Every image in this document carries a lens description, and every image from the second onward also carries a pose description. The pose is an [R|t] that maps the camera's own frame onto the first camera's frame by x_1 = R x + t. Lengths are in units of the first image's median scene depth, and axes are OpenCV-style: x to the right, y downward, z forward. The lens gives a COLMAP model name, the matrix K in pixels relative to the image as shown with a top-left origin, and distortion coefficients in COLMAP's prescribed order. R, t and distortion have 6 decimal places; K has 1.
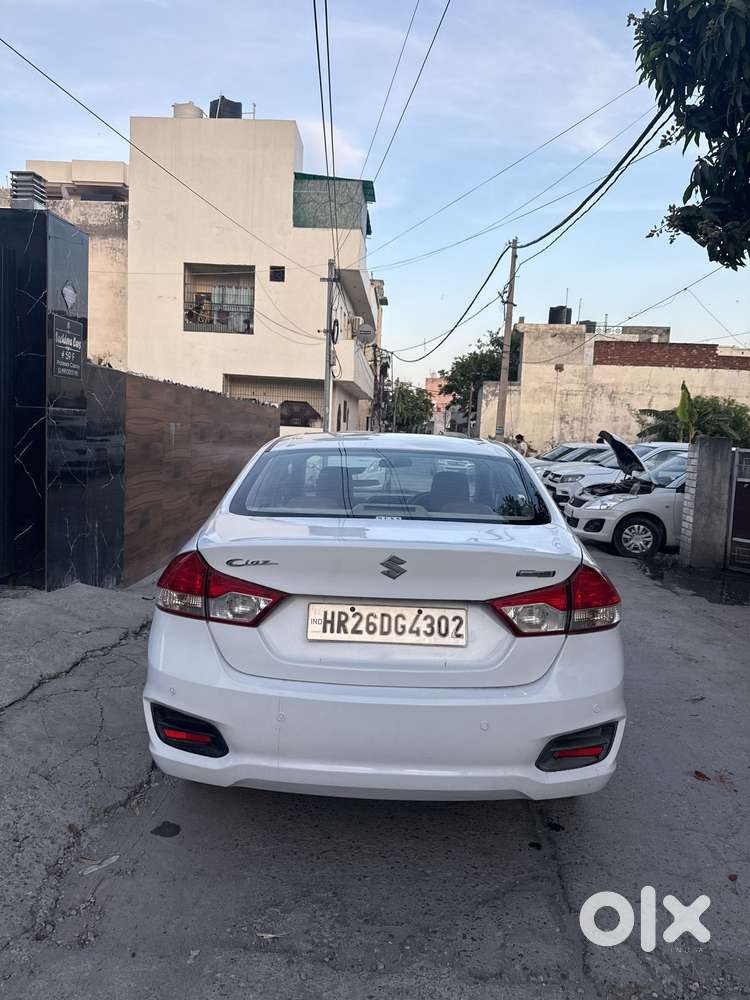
lens RADIAL K [[699.5, 0, 370.0], [0, 699.5, 514.6], [0, 0, 1]] dist [0.045355, -0.061941]
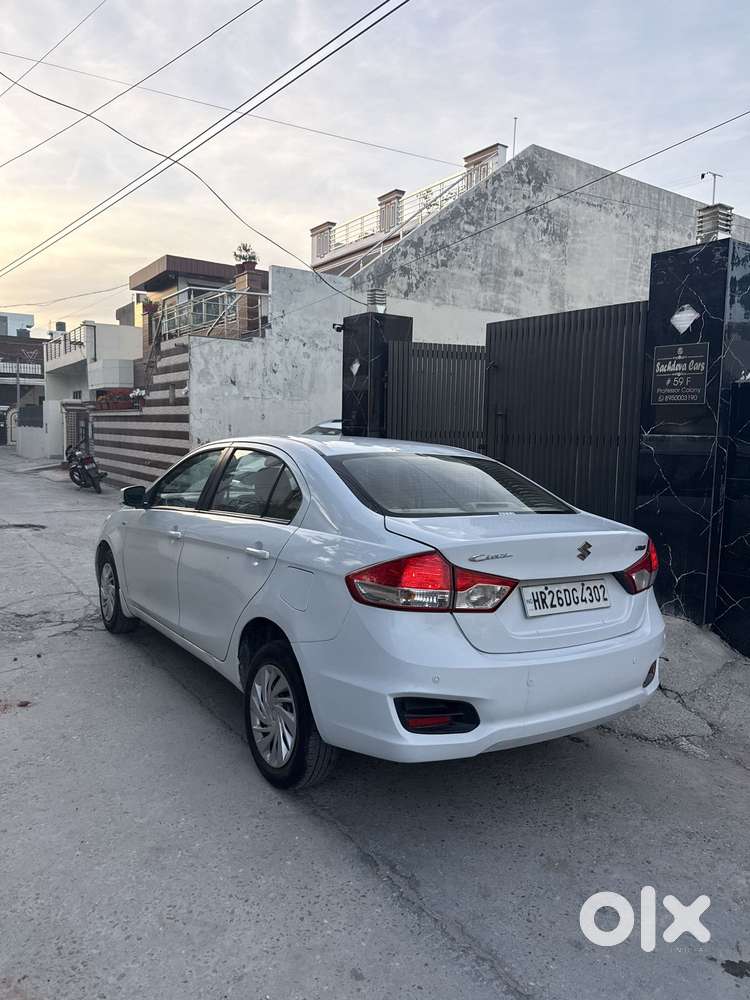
lens RADIAL K [[699.5, 0, 377.6], [0, 699.5, 513.8], [0, 0, 1]] dist [0.045355, -0.061941]
pose [[0.813901, -0.041889, 0.579492, -0.949261], [0.039397, 0.999081, 0.016886, -0.027457], [-0.579667, 0.009086, 0.814803, 0.161175]]
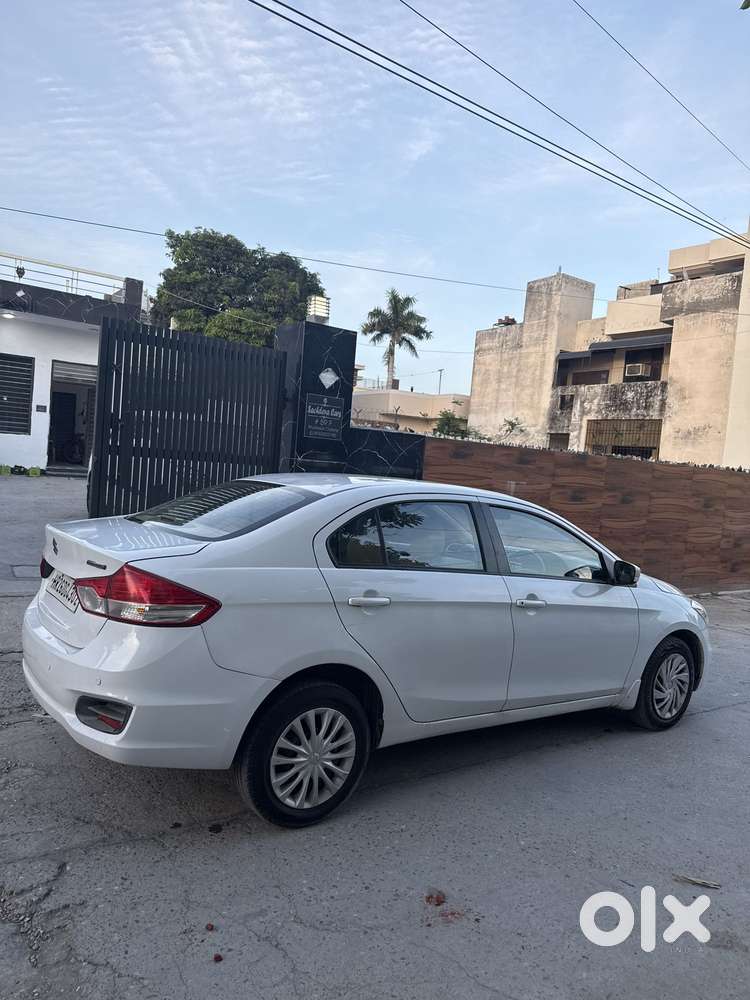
lens RADIAL K [[699.5, 0, 379.3], [0, 699.5, 513.9], [0, 0, 1]] dist [0.045355, -0.061941]
pose [[0.610969, 0.063498, -0.789104, 1.511396], [-0.146225, 0.988679, -0.033658, -0.041656], [0.778033, 0.135951, 0.613337, 0.570258]]
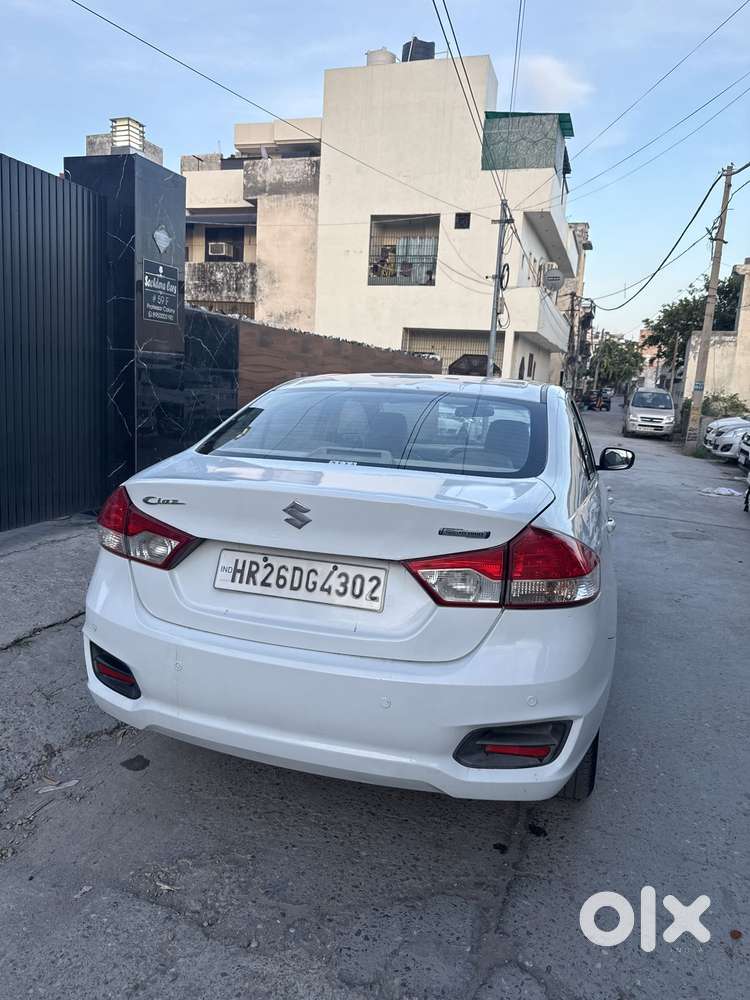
lens RADIAL K [[699.5, 0, 368.7], [0, 699.5, 510.5], [0, 0, 1]] dist [0.045355, -0.061941]
pose [[0.960370, 0.059125, -0.272385, 0.338309], [-0.043917, 0.997134, 0.061603, 0.009848], [0.275247, -0.047199, 0.960214, 0.162936]]
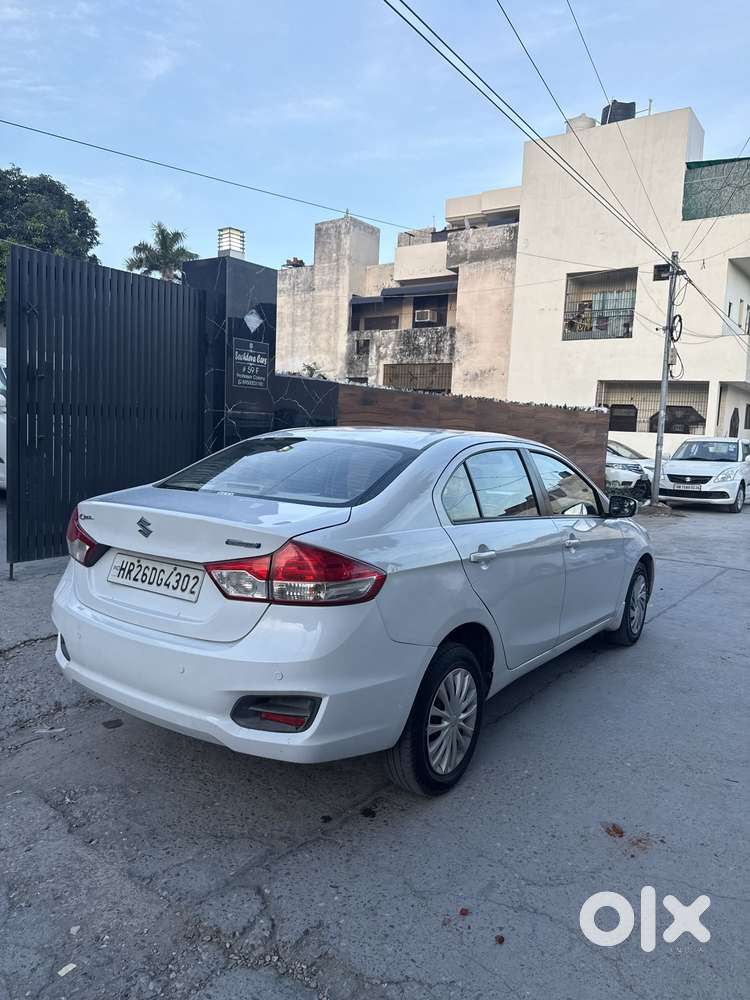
lens RADIAL K [[699.5, 0, 381.4], [0, 699.5, 510.3], [0, 0, 1]] dist [0.045355, -0.061941]
pose [[0.833933, 0.060397, -0.548551, 0.980788], [-0.071409, 0.997446, 0.001263, 0.012616], [0.547227, 0.038118, 0.836116, 0.186982]]
